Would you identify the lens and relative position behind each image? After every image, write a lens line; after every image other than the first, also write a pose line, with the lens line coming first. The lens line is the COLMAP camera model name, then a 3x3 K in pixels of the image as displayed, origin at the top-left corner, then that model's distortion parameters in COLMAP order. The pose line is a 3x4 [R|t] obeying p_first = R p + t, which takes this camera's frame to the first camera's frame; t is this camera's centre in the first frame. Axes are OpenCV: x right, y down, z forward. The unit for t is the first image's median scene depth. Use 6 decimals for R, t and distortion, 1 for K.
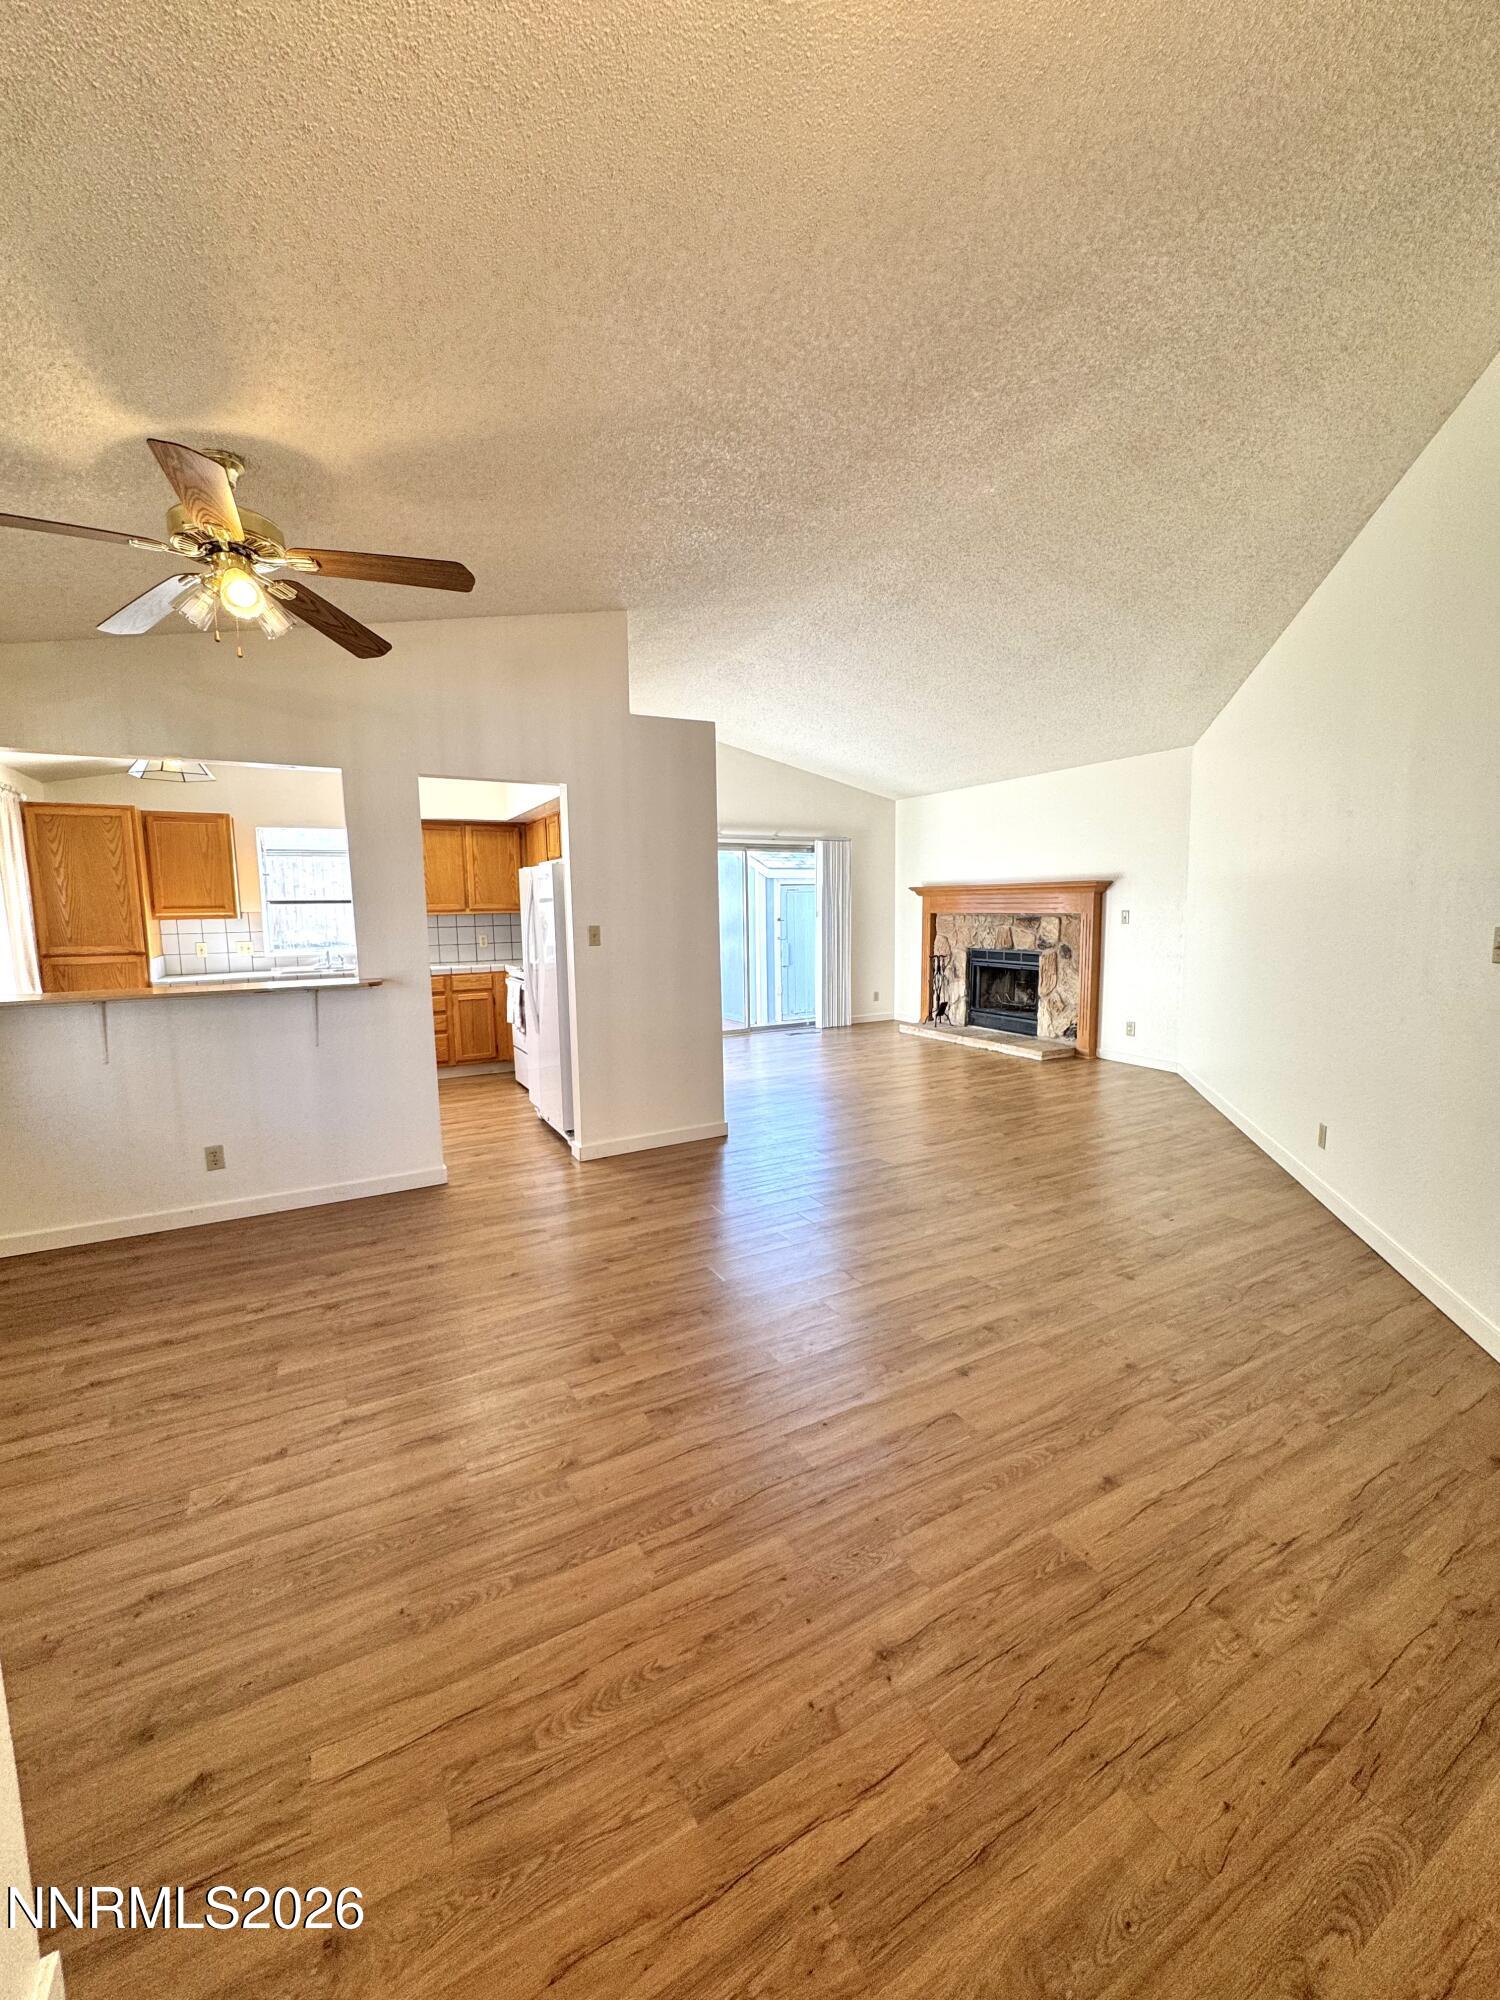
lens RADIAL K [[796.1, 0, 753.3], [0, 796.1, 993.7], [0, 0, 1]] dist [-0.002833, 0.000493]
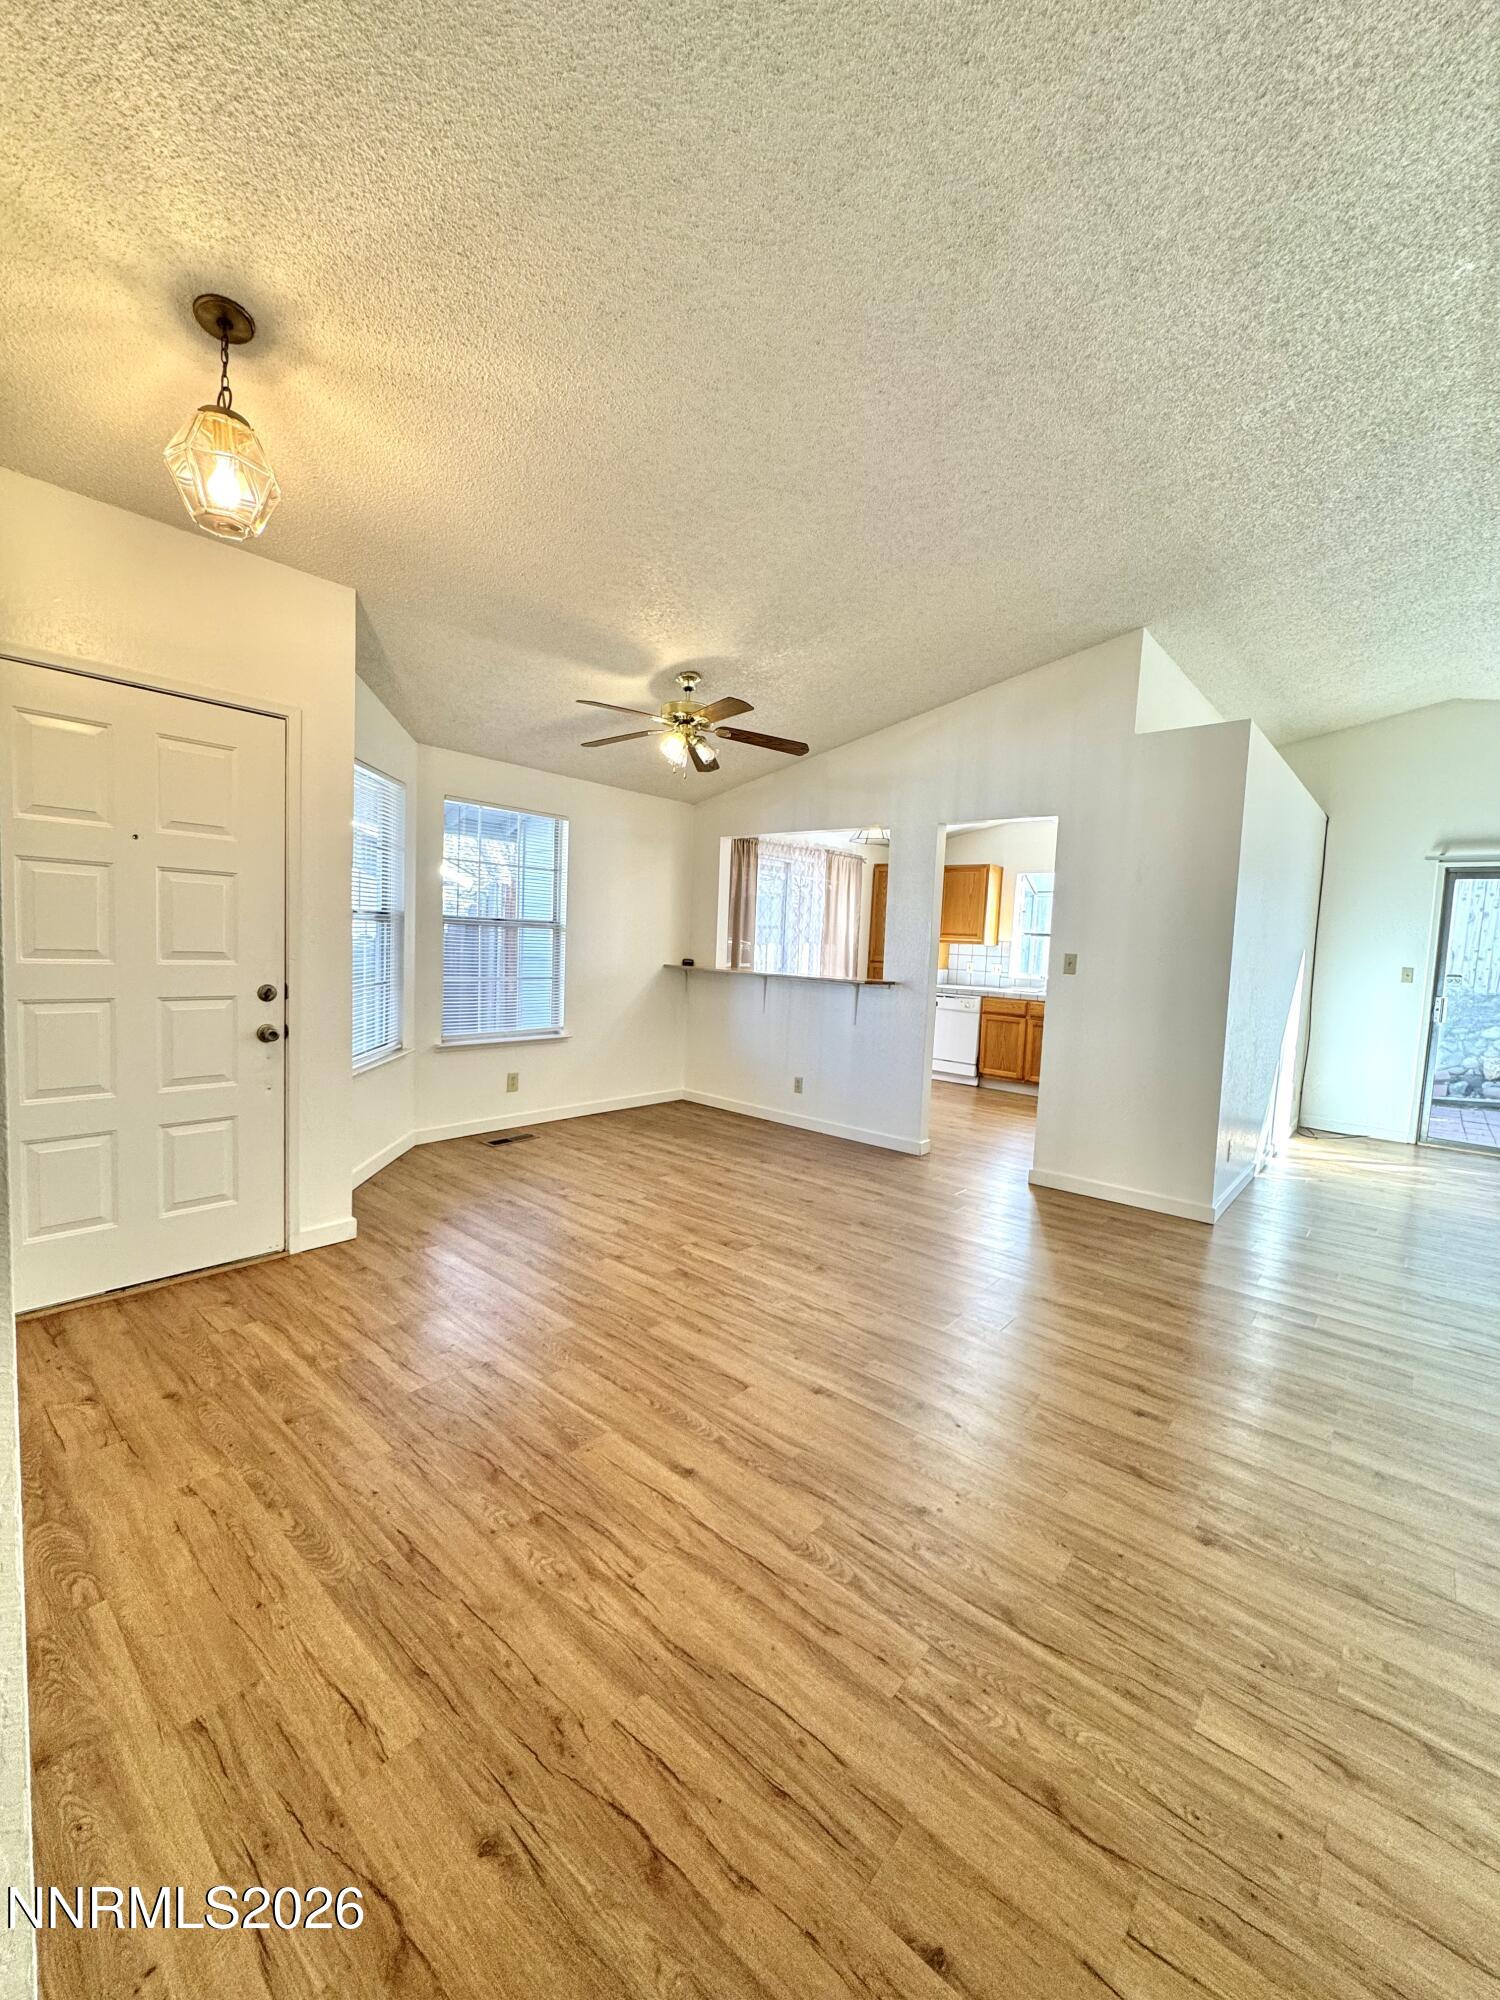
lens RADIAL K [[796.1, 0, 756.5], [0, 796.1, 996.9], [0, 0, 1]] dist [-0.002833, 0.000493]
pose [[0.348169, 0.097061, -0.932394, 1.201028], [-0.152967, 0.987177, 0.045644, -0.036014], [0.924867, 0.126734, 0.358551, 0.567733]]
